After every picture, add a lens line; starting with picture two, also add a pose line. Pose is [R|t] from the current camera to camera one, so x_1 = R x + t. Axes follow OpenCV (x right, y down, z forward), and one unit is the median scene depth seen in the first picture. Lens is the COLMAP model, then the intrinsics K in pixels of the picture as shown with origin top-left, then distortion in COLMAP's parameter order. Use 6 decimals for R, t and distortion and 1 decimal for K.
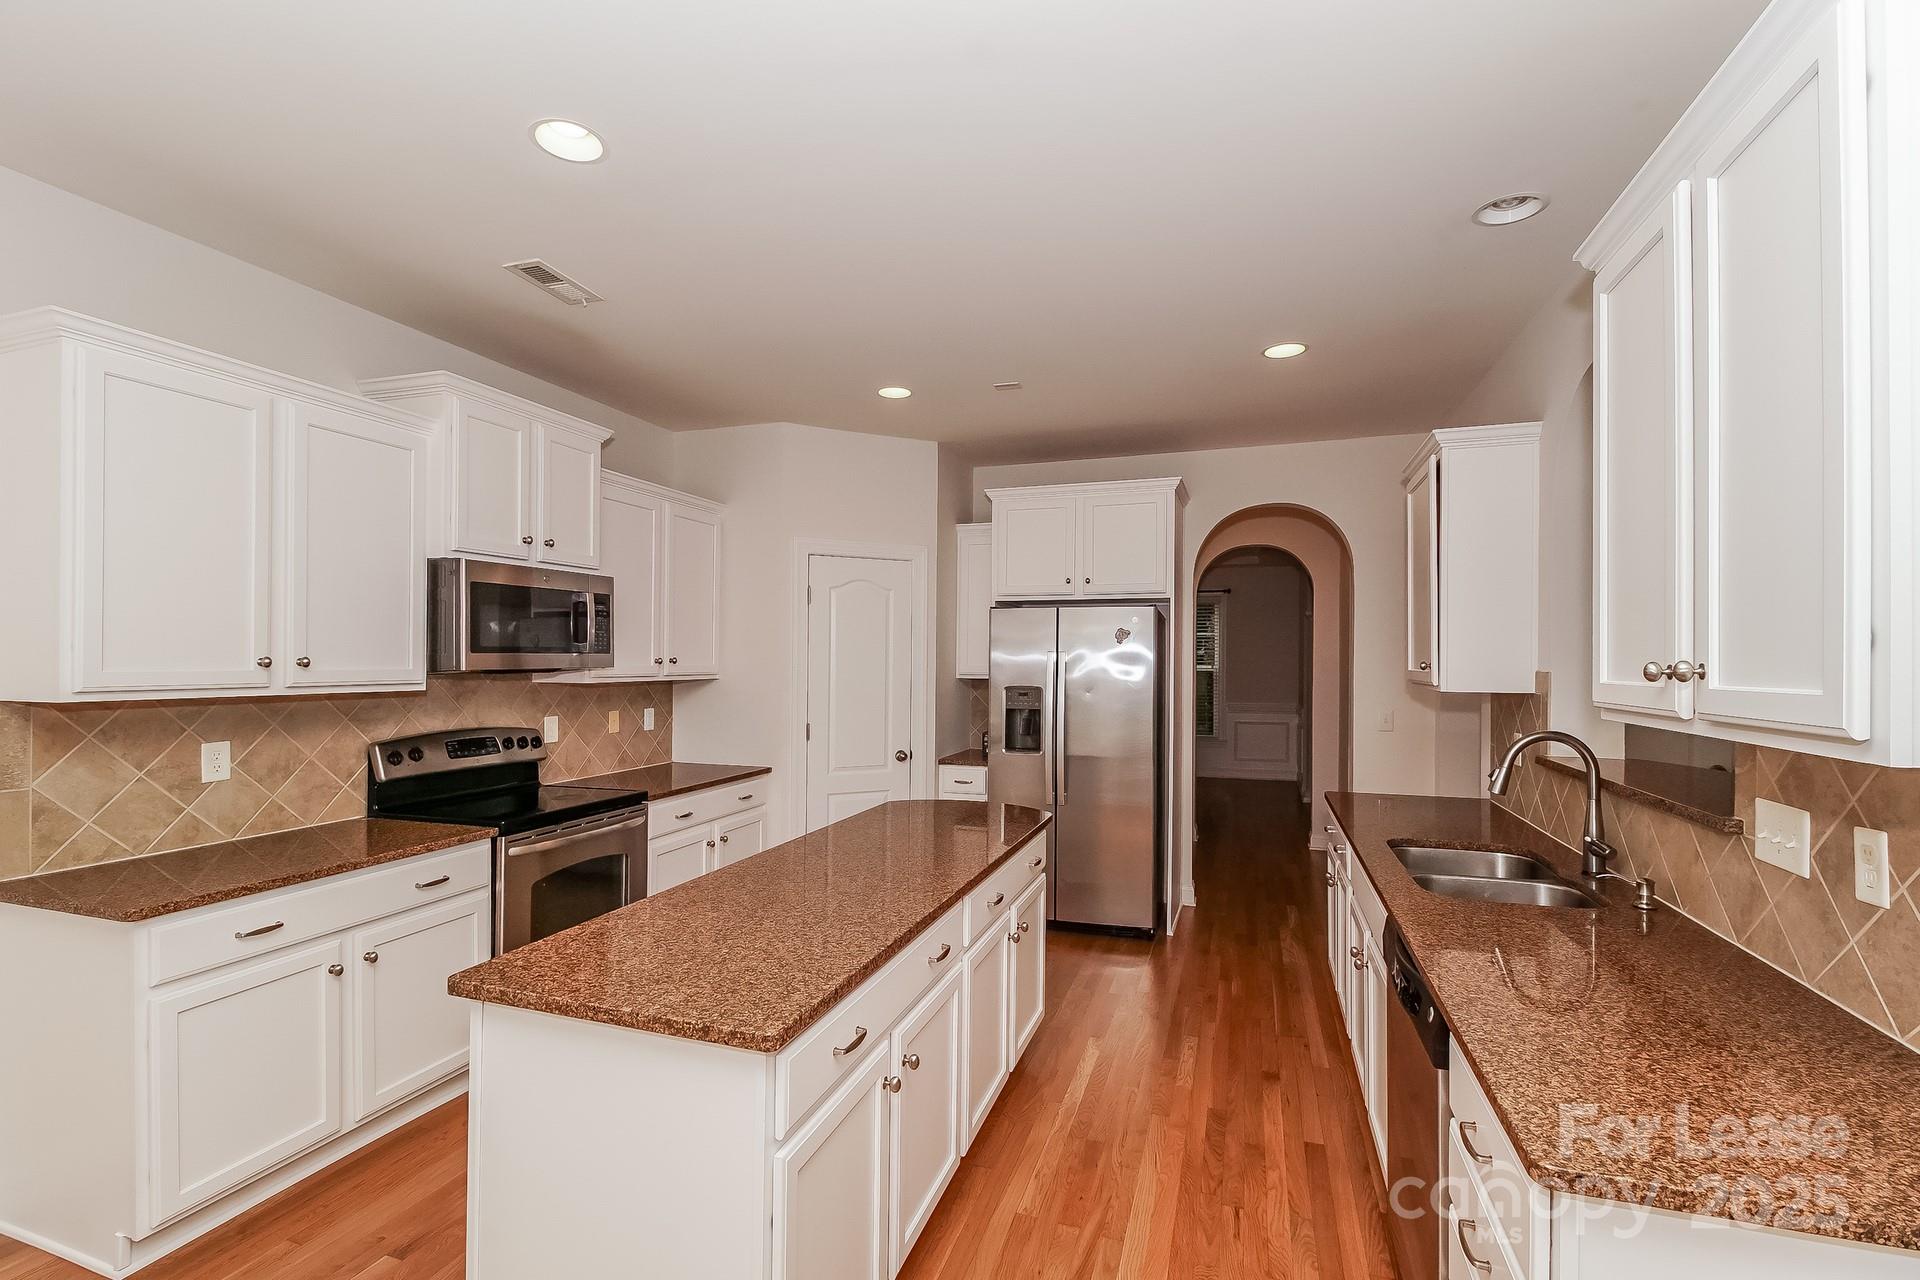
lens RADIAL K [[858.8, 0, 965.9], [0, 858.8, 648.6], [0, 0, 1]] dist [0.006239, -0.000011]
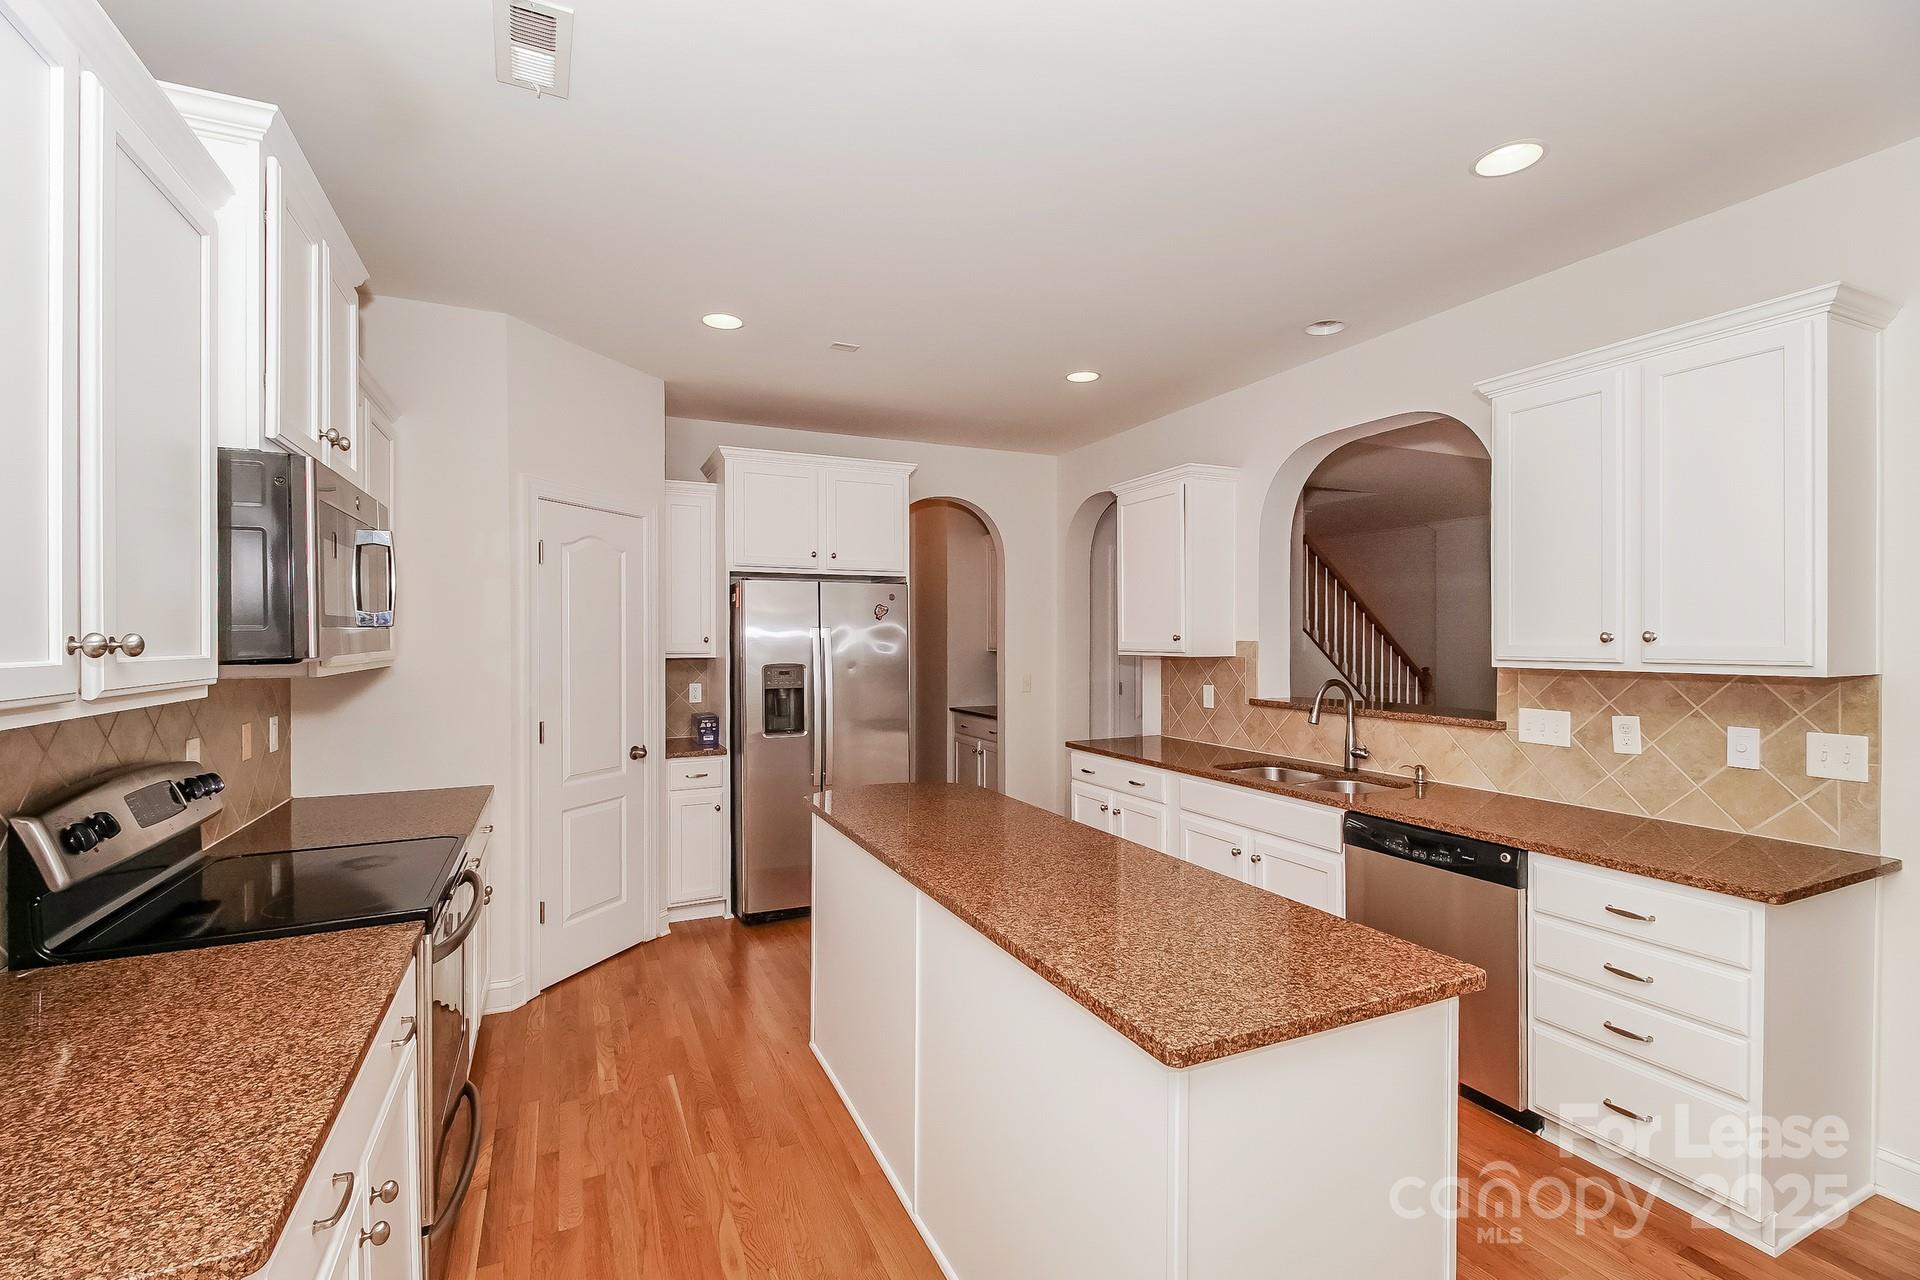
lens RADIAL K [[842.6, 0, 960.0], [0, 842.6, 640.0], [0, 0, 1]] dist [0.008012, -0.000578]
pose [[0.718639, -0.008026, 0.695337, -0.440590], [-0.003117, 0.999886, 0.014763, 0.003377], [-0.695377, -0.012777, 0.718532, 0.209976]]
